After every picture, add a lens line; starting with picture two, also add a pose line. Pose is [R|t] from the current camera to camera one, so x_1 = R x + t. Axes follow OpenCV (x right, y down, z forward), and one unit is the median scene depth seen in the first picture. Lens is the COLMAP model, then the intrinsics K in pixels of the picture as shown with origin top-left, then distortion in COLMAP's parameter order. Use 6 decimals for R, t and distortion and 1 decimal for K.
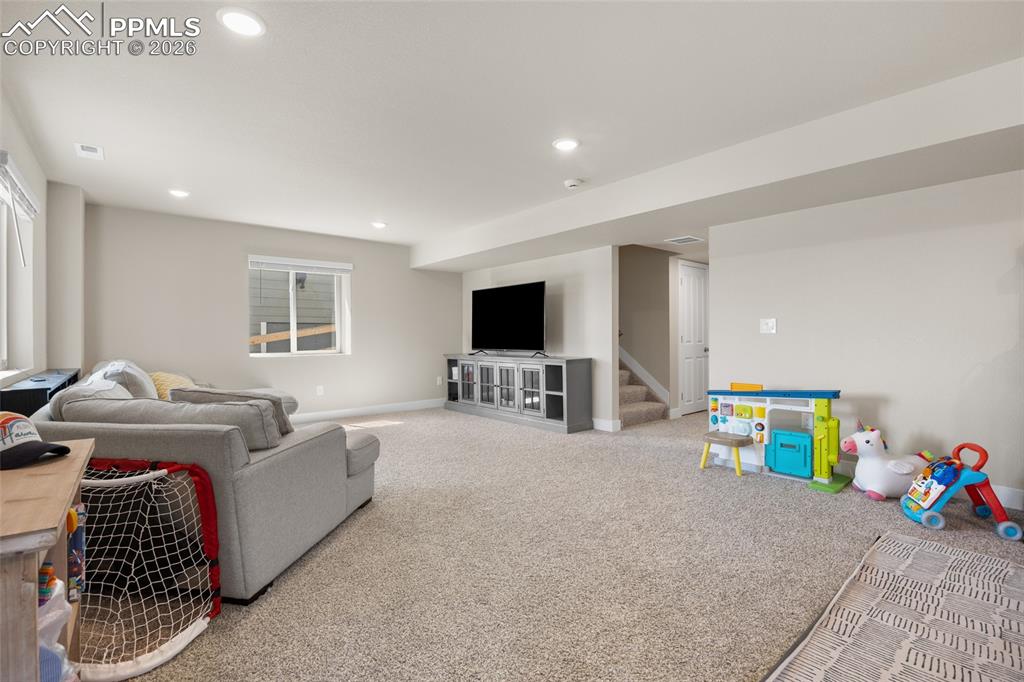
lens RADIAL K [[493.3, 0, 511.9], [0, 493.3, 323.1], [0, 0, 1]] dist [-0.001695, 0.000229]
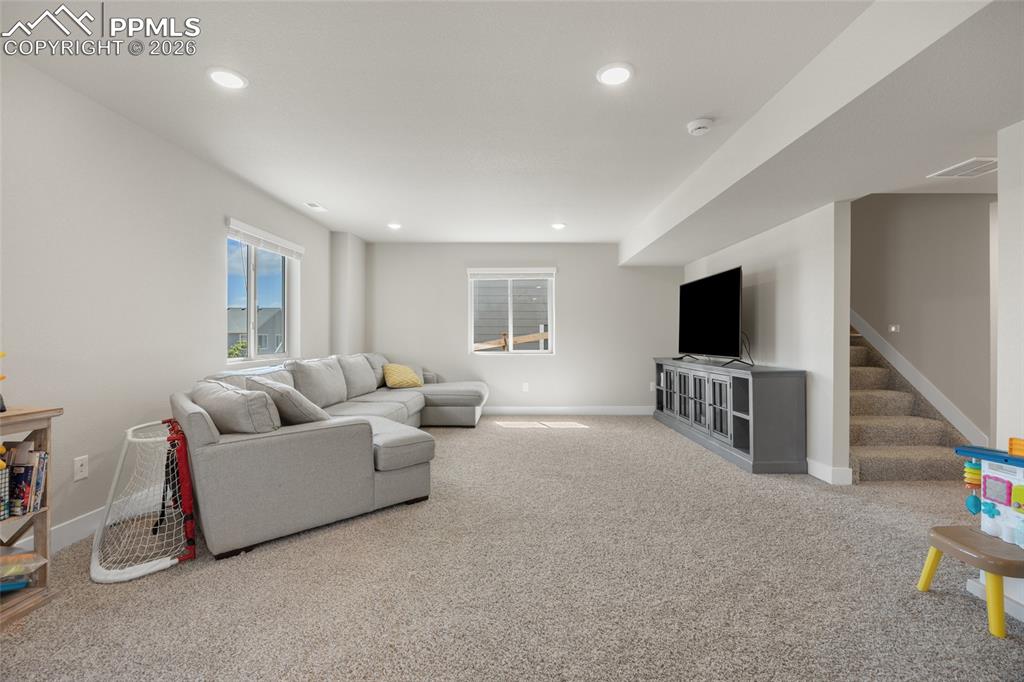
lens RADIAL K [[455.6, 0, 512.2], [0, 455.6, 329.3], [0, 0, 1]] dist [-0.027218, 0.010662]
pose [[0.741583, -0.005615, -0.670838, 0.280845], [0.012636, 0.999904, 0.005599, 0.003714], [0.670742, -0.012629, 0.741583, 0.255264]]
